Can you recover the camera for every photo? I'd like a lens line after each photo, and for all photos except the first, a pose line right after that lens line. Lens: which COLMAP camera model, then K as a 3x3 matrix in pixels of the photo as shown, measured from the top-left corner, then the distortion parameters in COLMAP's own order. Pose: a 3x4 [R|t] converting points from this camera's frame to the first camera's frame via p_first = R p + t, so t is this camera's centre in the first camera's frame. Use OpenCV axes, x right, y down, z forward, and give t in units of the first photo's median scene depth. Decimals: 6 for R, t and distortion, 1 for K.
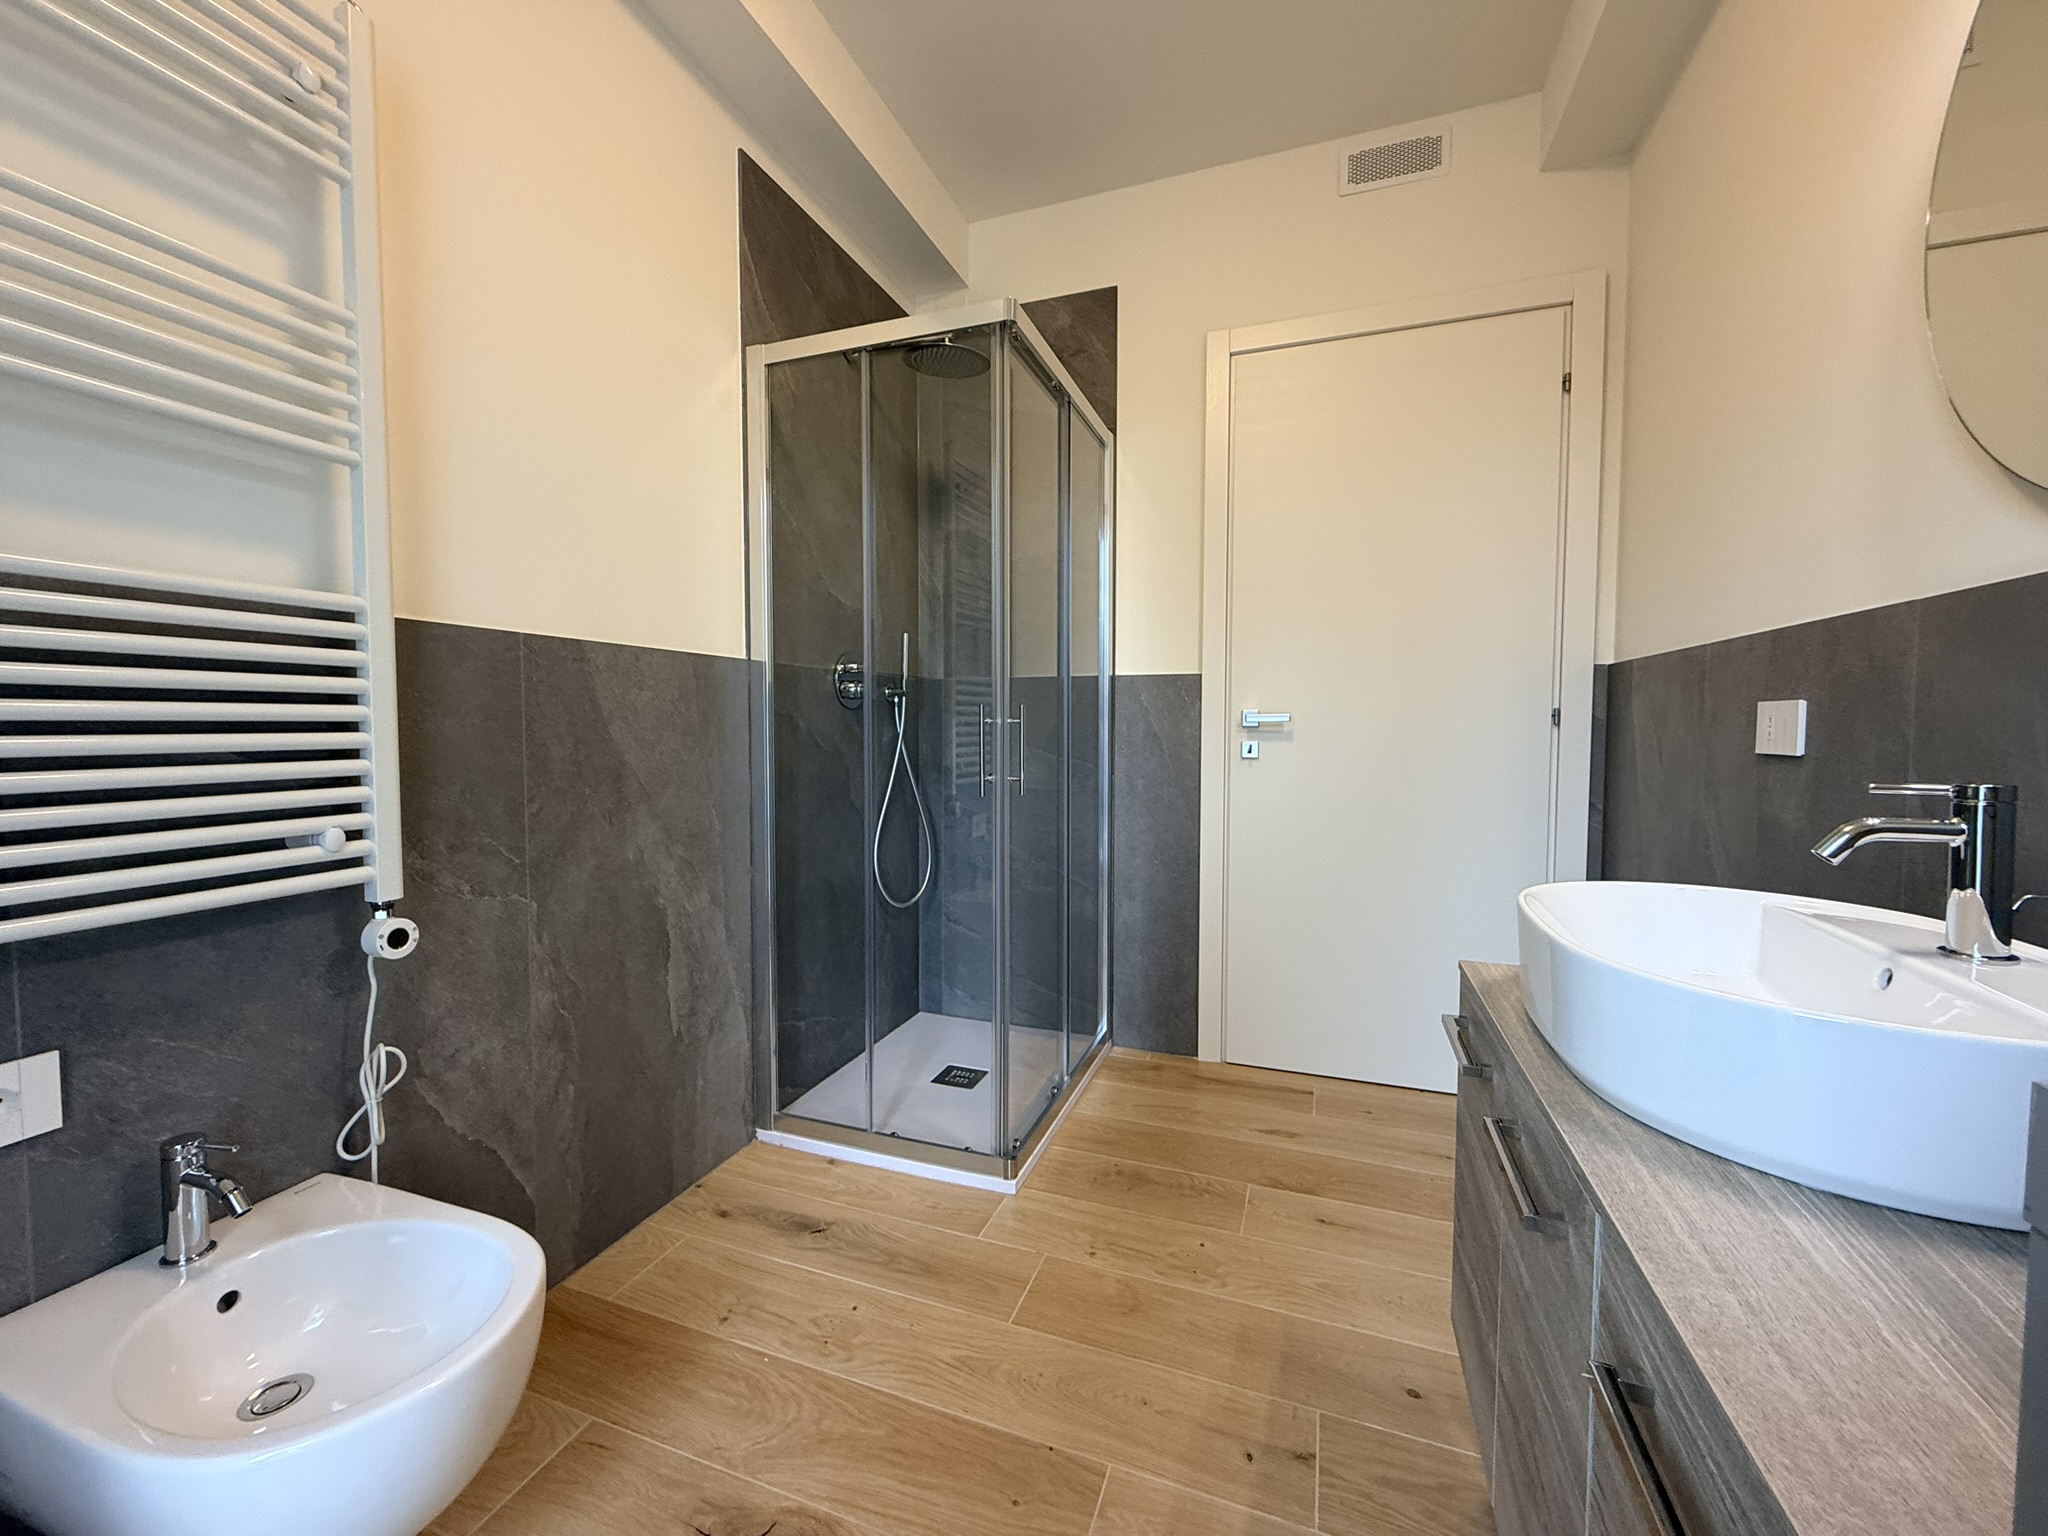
lens RADIAL K [[816.6, 0, 1020.6], [0, 816.6, 765.4], [0, 0, 1]] dist [-0.000126, 0.000127]
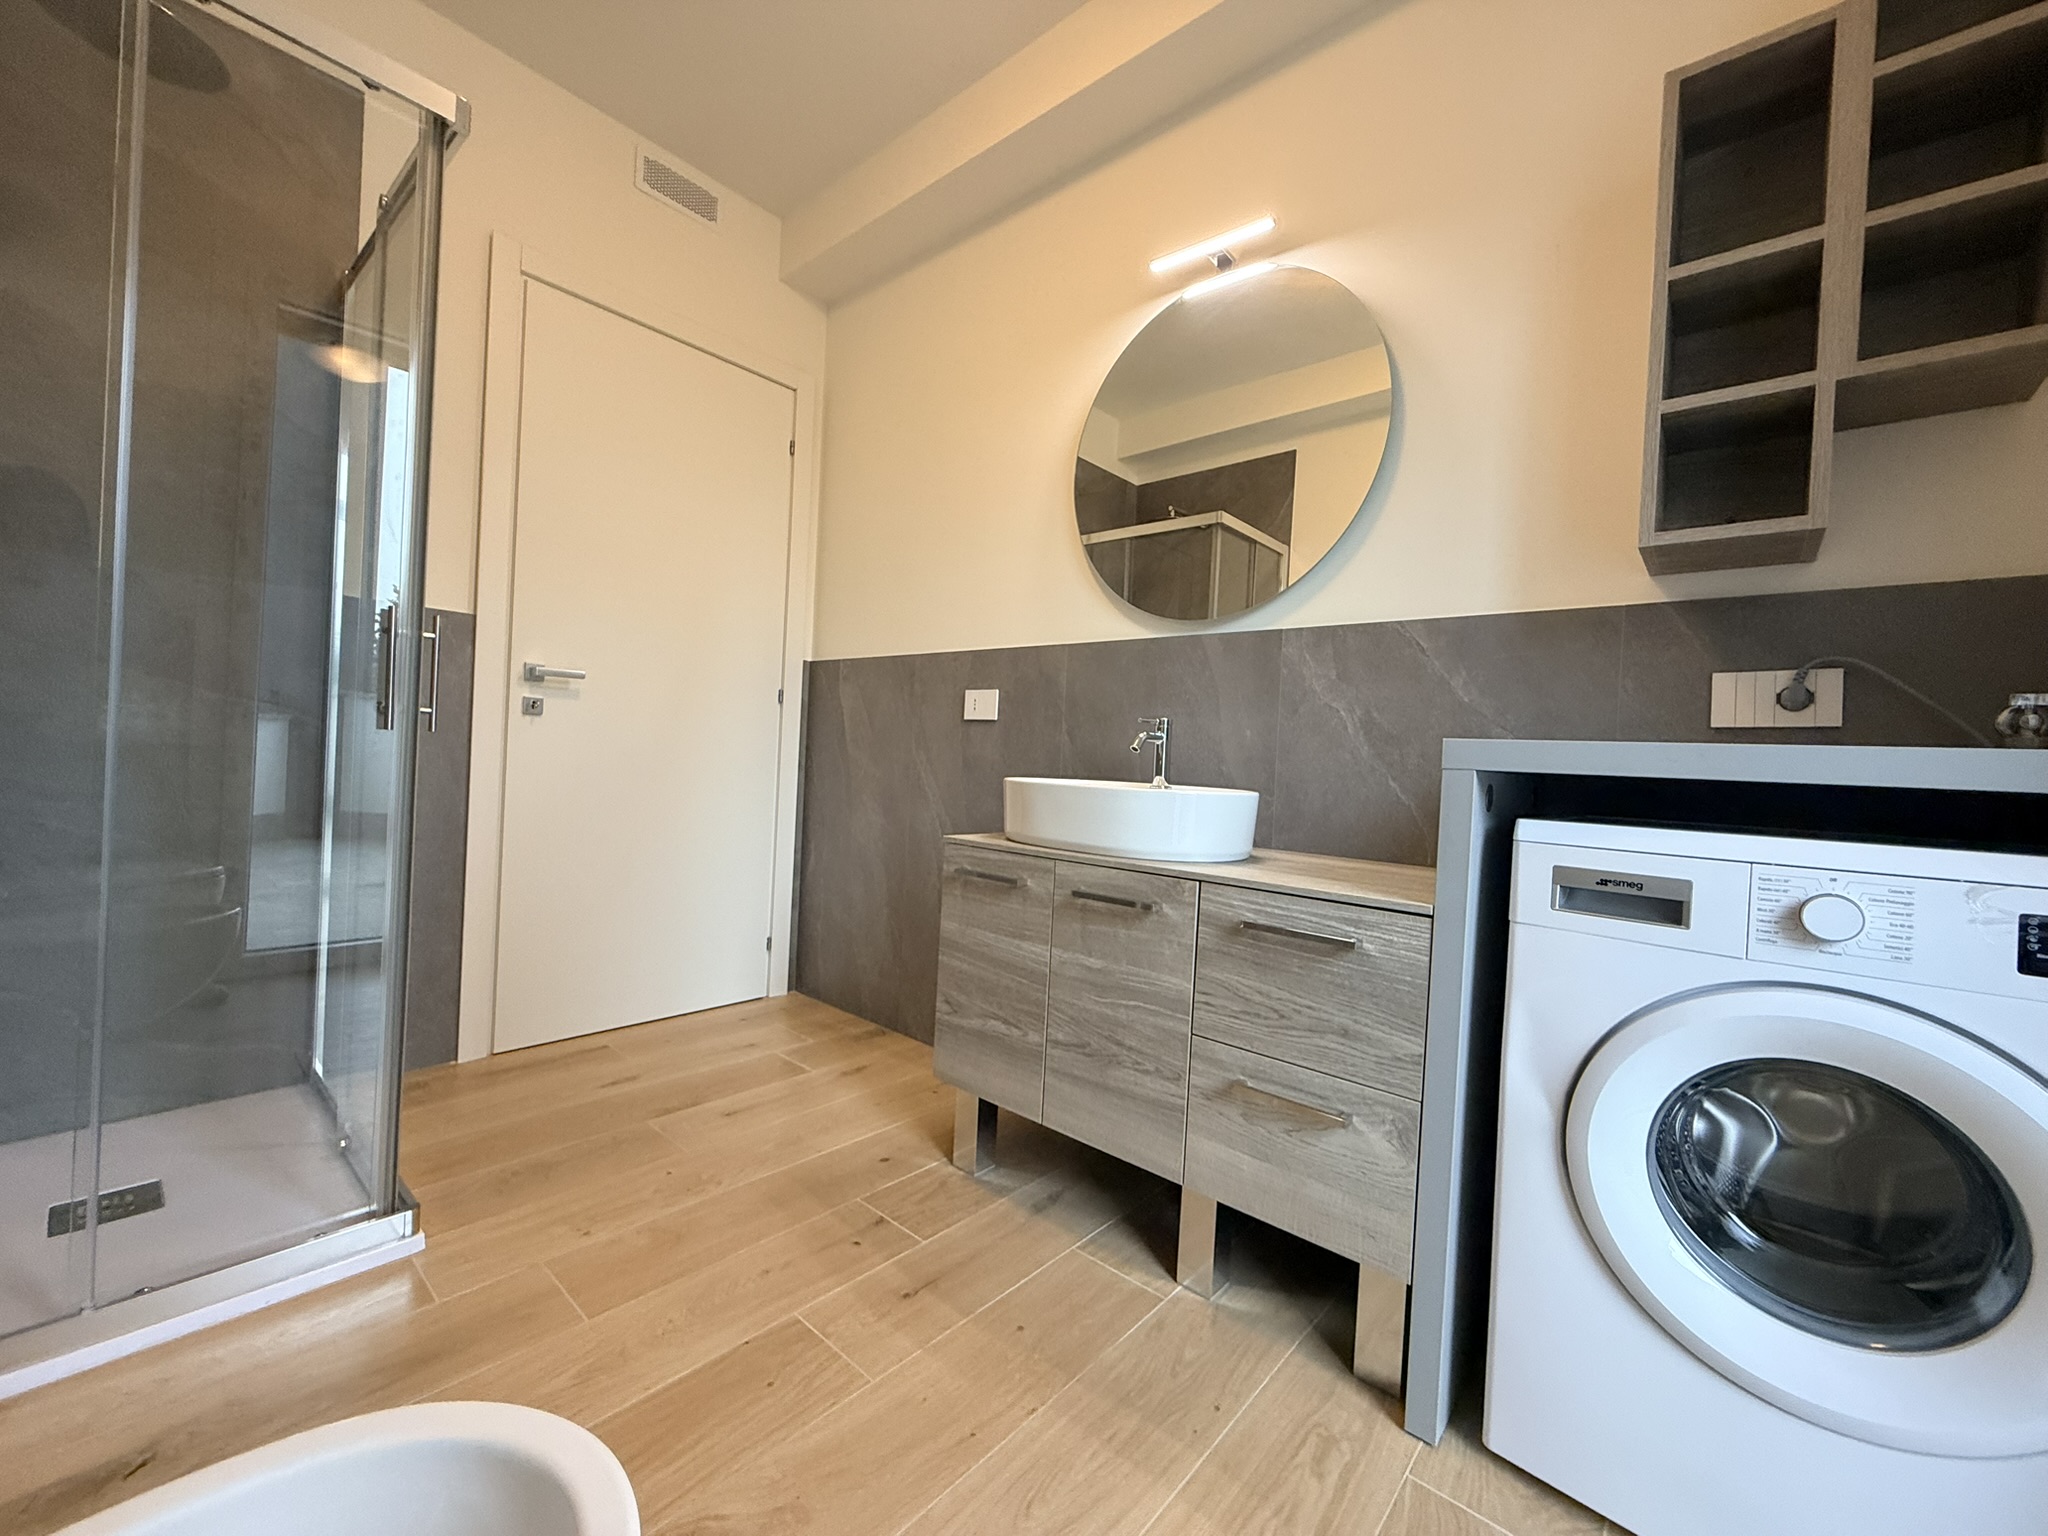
lens RADIAL K [[816.6, 0, 1020.6], [0, 816.6, 765.4], [0, 0, 1]] dist [-0.000126, 0.000127]
pose [[0.357377, 0.008103, 0.933925, -0.608514], [-0.003569, 0.999967, -0.007311, 0.084846], [-0.933953, -0.000720, 0.357394, 0.231322]]
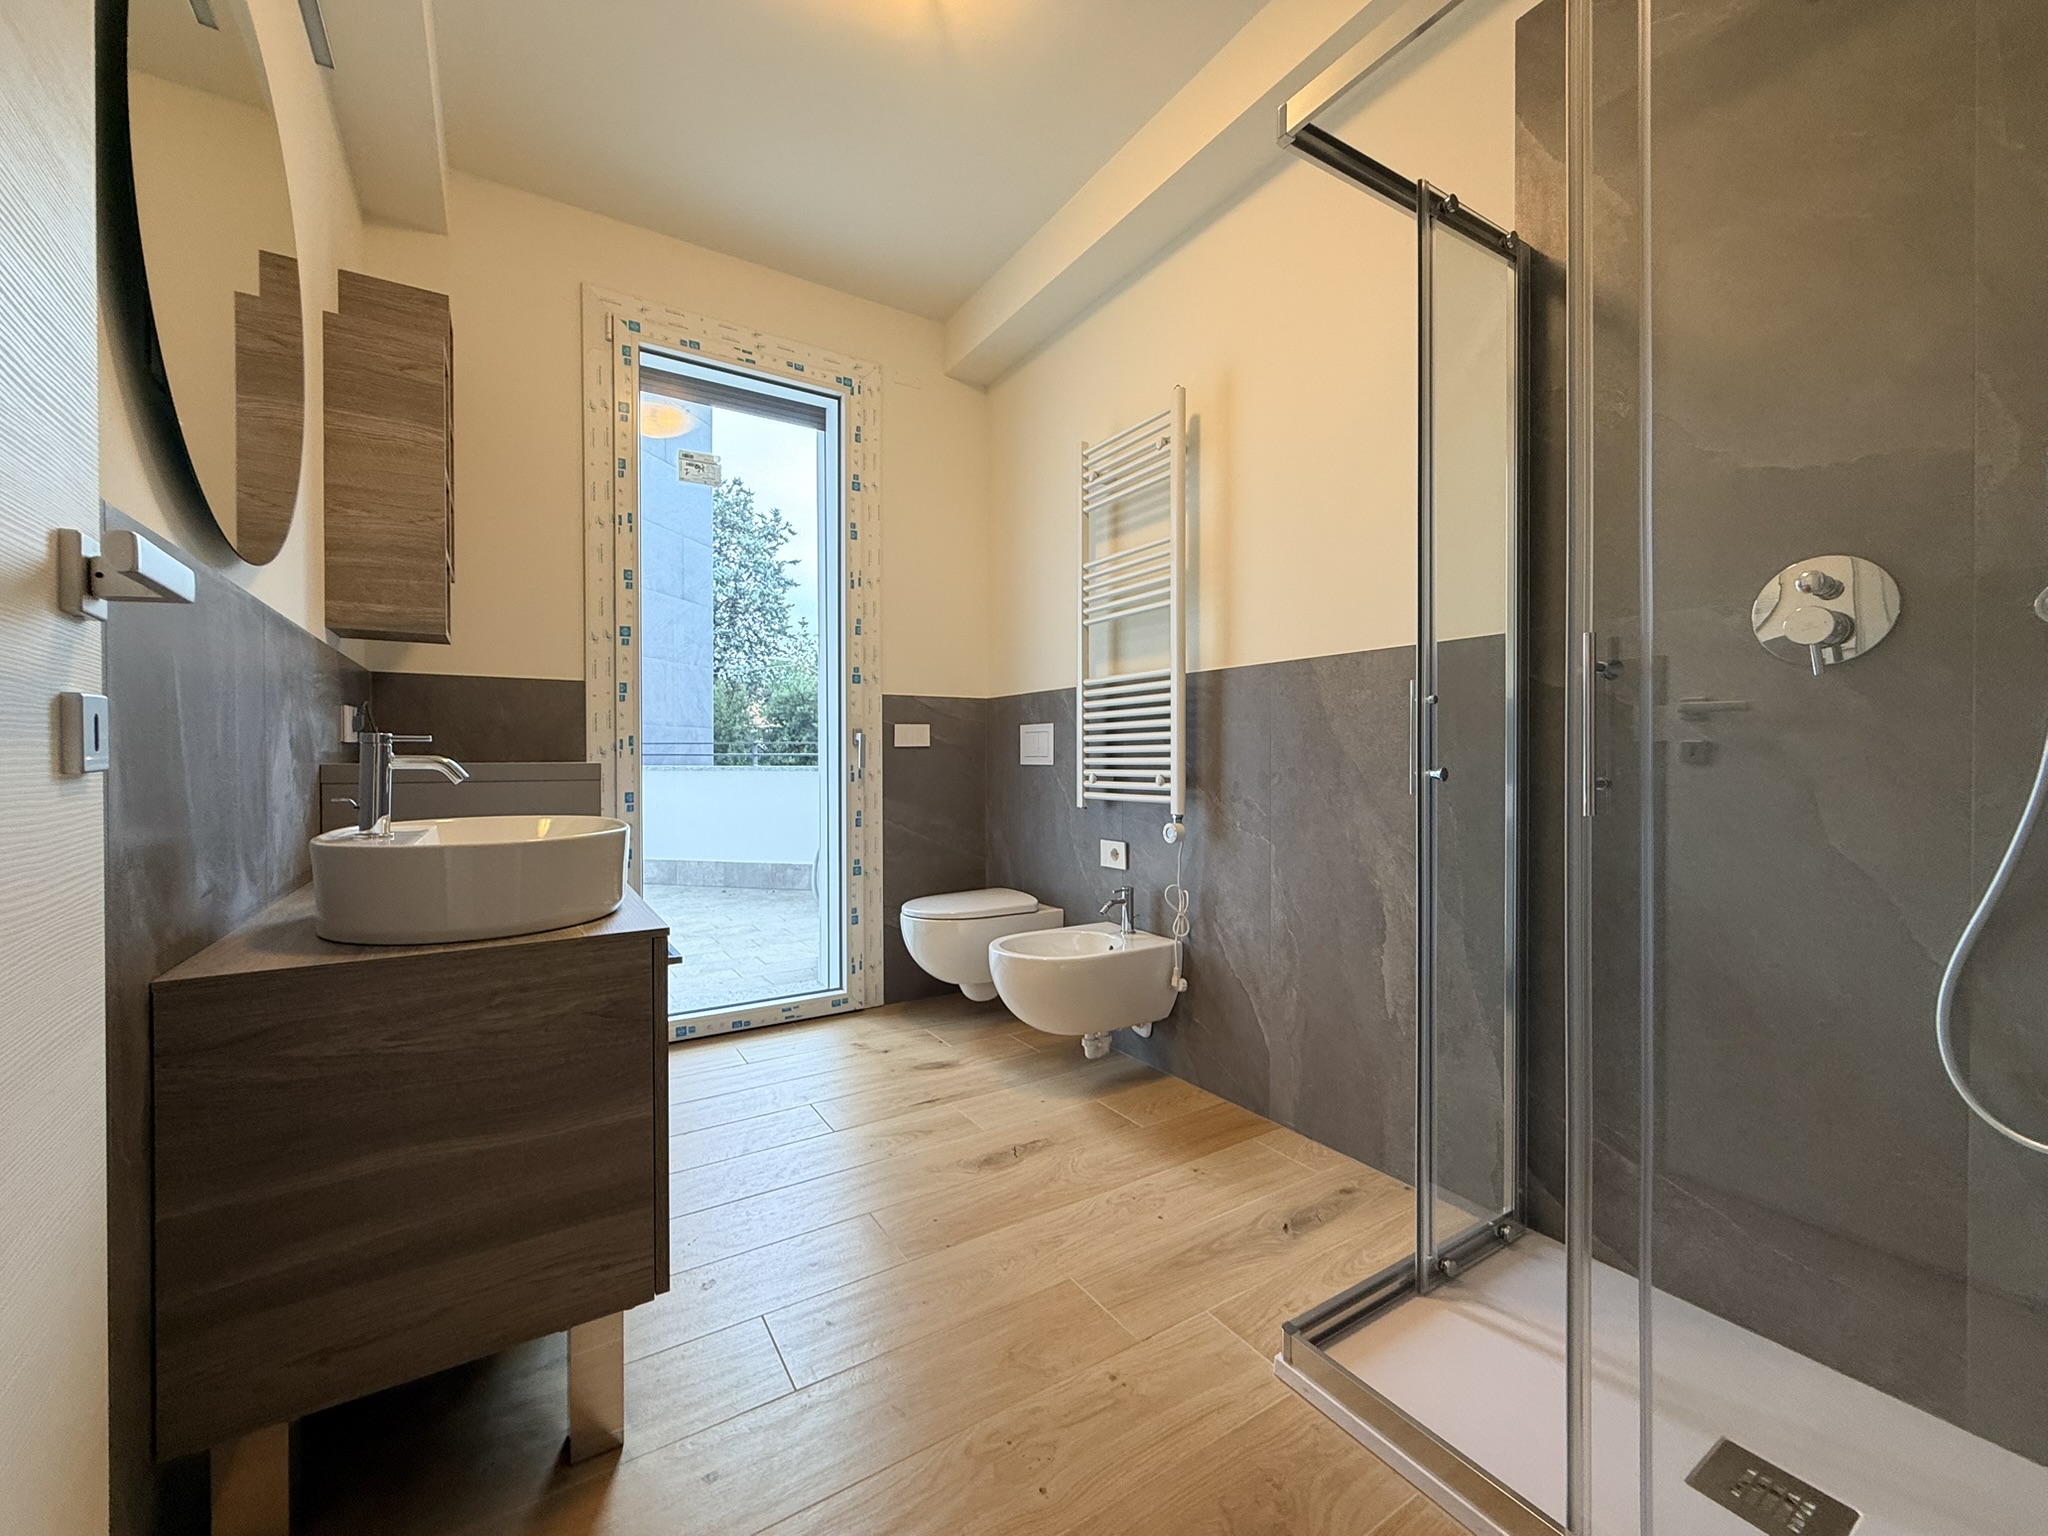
lens RADIAL K [[816.6, 0, 1020.6], [0, 816.6, 765.4], [0, 0, 1]] dist [-0.000126, 0.000127]
pose [[-0.609714, 0.004950, -0.792606, 0.777423], [-0.037128, 0.998704, 0.034798, -0.009312], [0.791751, 0.050645, -0.608741, 1.412315]]
